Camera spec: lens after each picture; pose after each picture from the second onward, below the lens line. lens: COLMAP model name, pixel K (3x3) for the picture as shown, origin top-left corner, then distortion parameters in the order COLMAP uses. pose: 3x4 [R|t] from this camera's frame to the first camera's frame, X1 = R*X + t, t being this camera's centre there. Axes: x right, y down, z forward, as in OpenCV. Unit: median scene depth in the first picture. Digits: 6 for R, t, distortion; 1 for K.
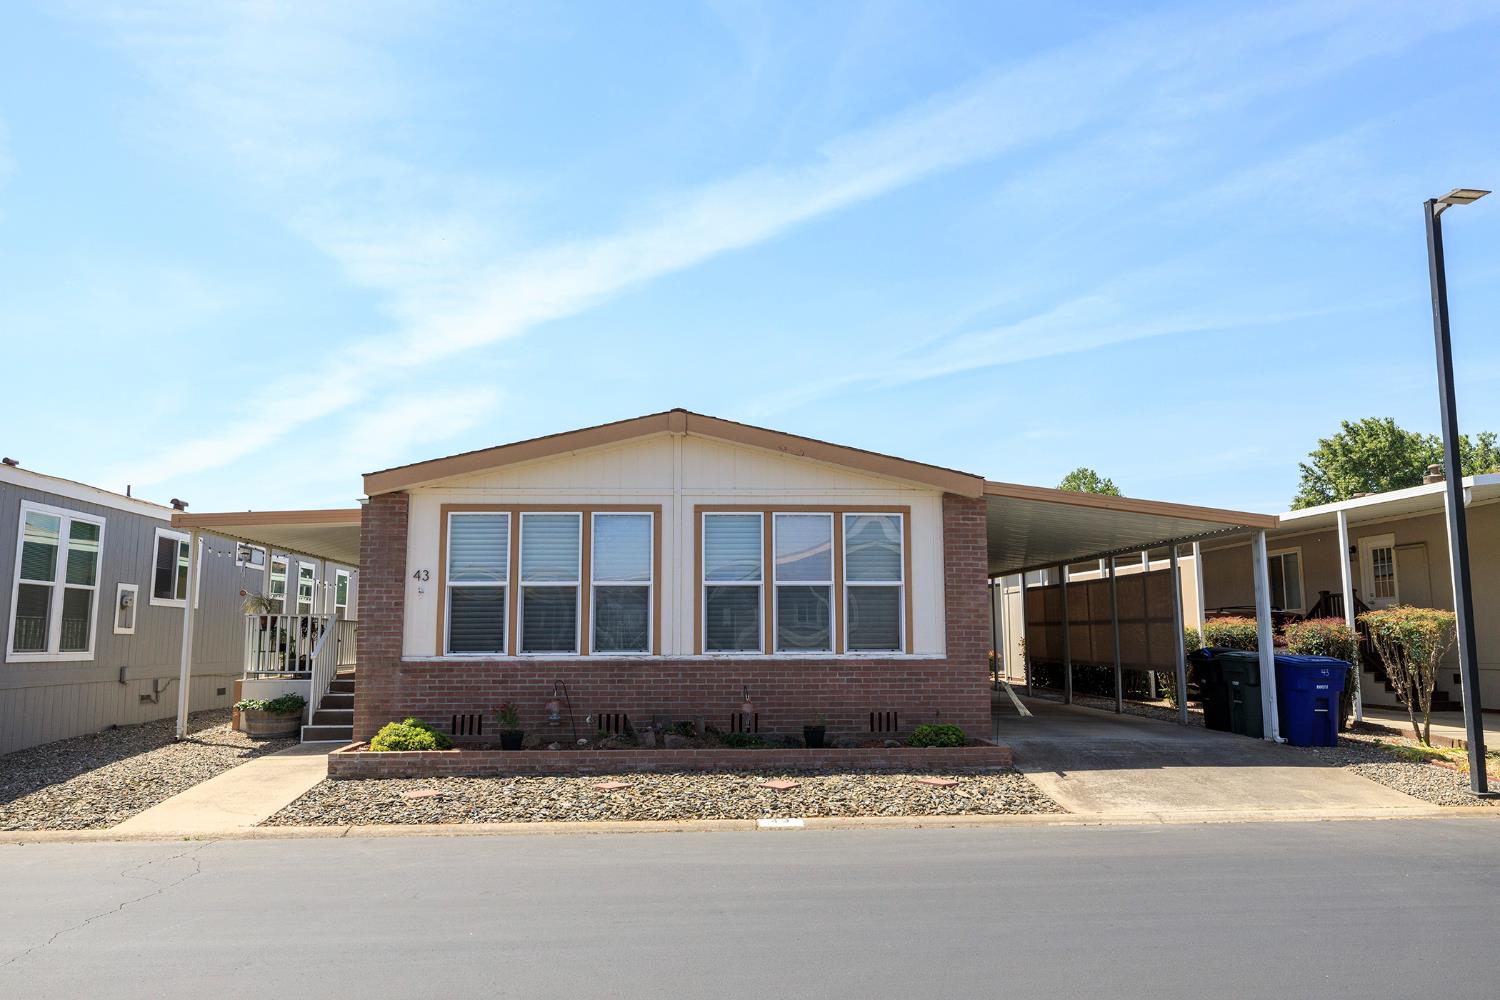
lens RADIAL K [[1062.9, 0, 750.0], [0, 1062.9, 500.0], [0, 0, 1]] dist [-0.005211, -0.000588]
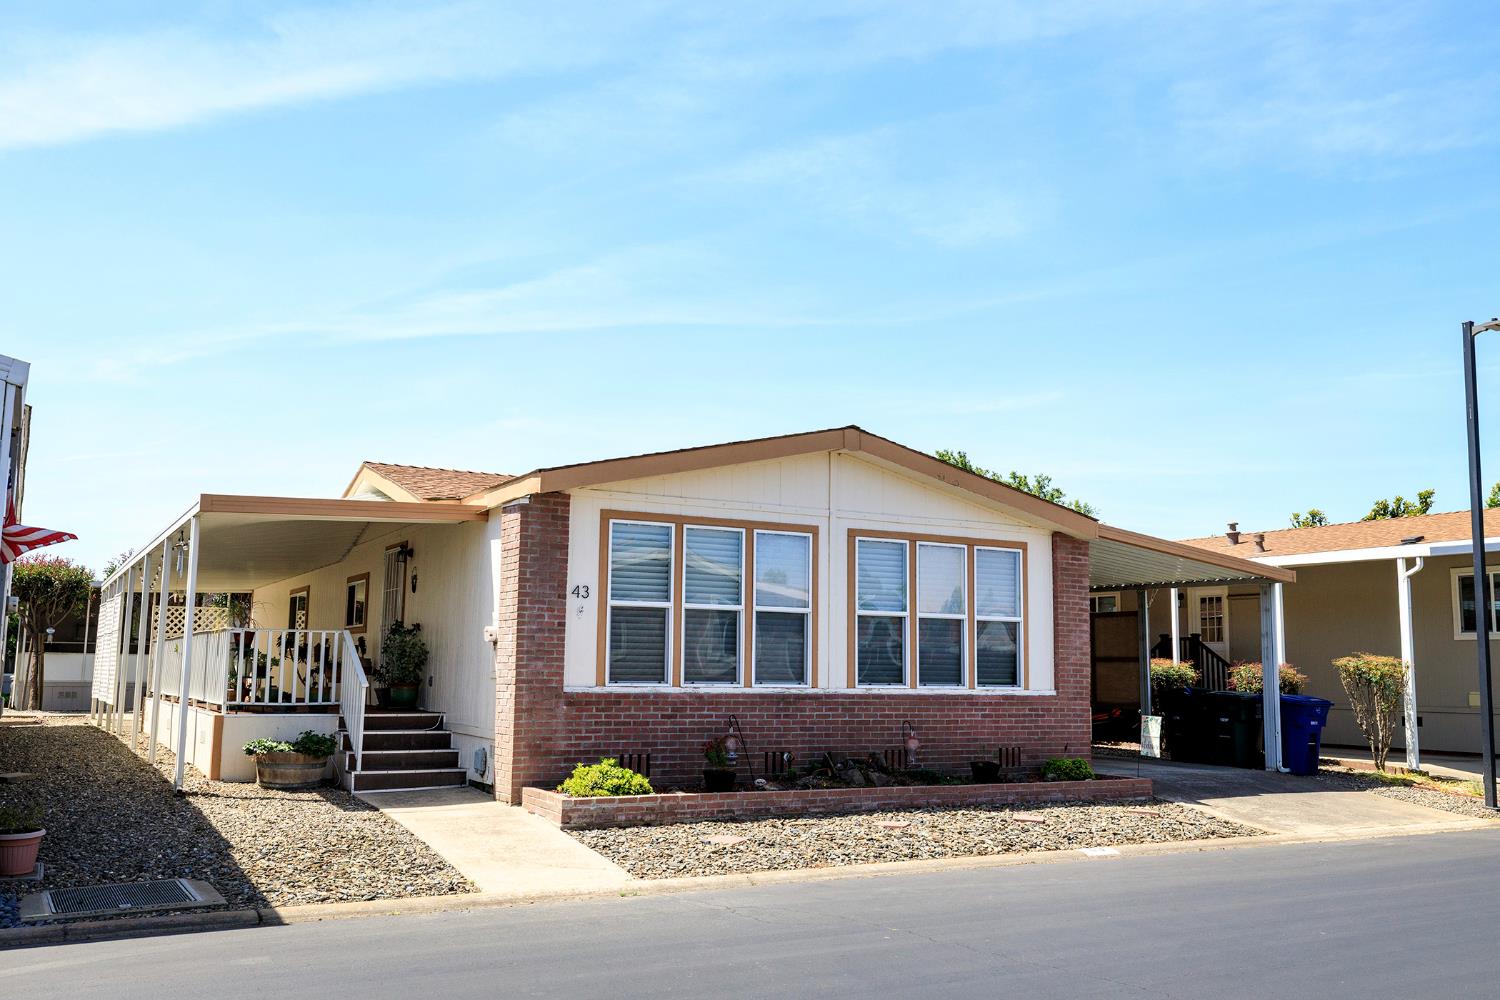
lens RADIAL K [[1313.3, 0, 750.0], [0, 1313.3, 500.0], [0, 0, 1]] dist [0.002947, -0.001849]
pose [[0.899845, 0.073285, 0.430009, -0.643352], [-0.073616, 0.997160, -0.015892, 0.004442], [-0.429952, -0.017355, 0.902685, -0.008866]]
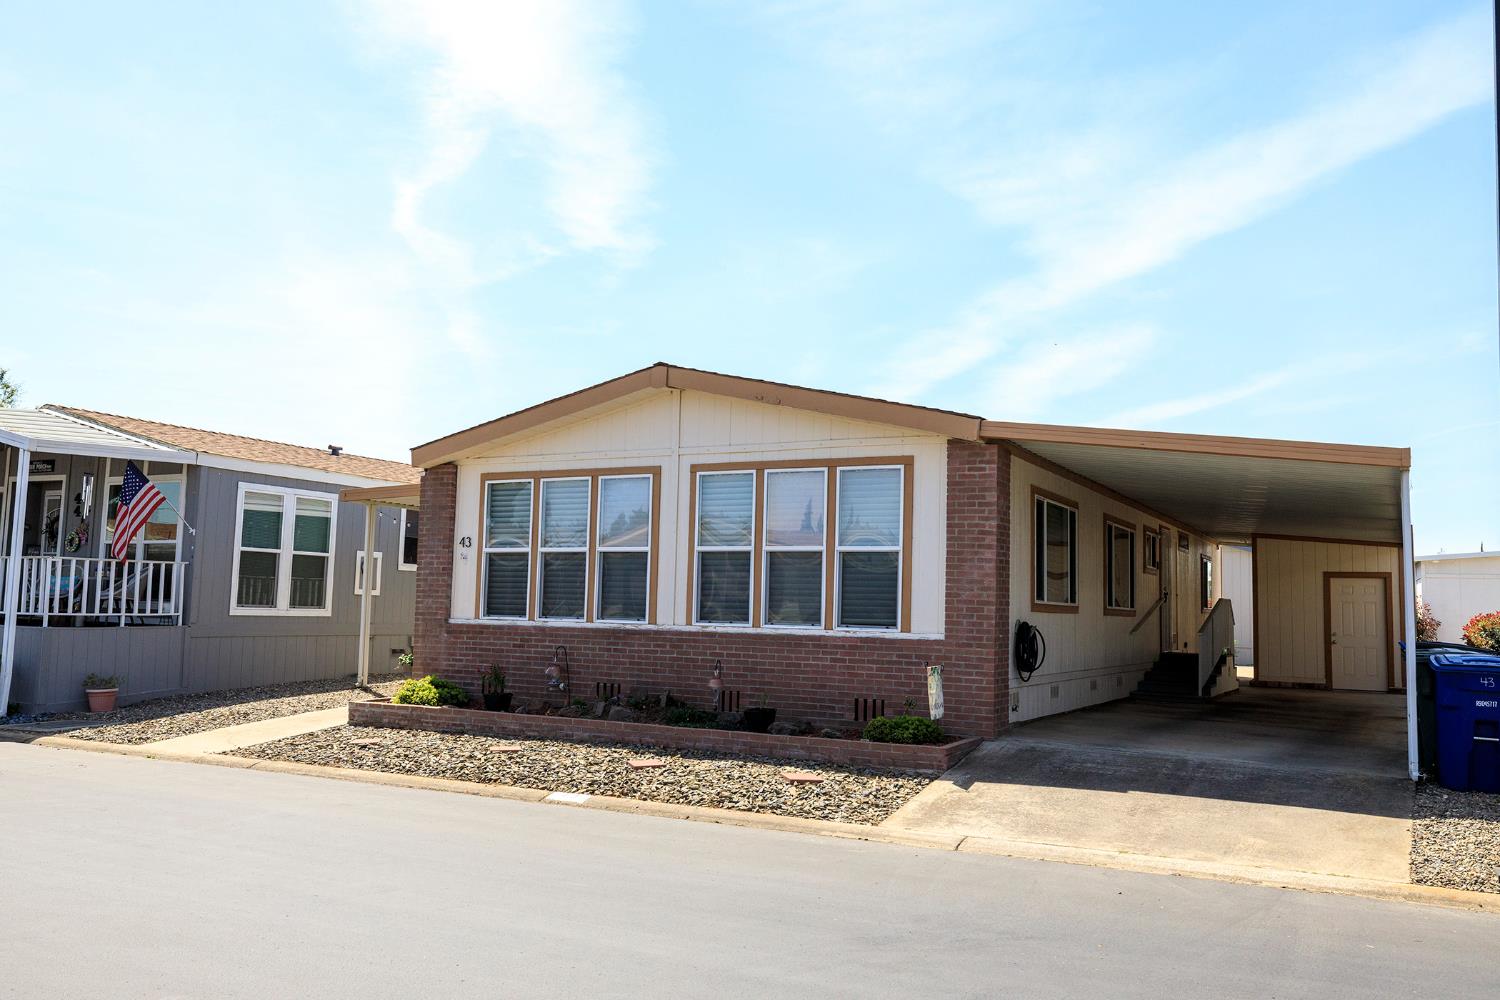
lens RADIAL K [[1214.1, 0, 751.6], [0, 1214.1, 502.9], [0, 0, 1]] dist [-0.002180, 0.003074]
pose [[0.853165, -0.022130, -0.521171, 0.556003], [0.040889, 0.998863, 0.024523, 0.014377], [0.520036, -0.042232, 0.853100, 0.124321]]
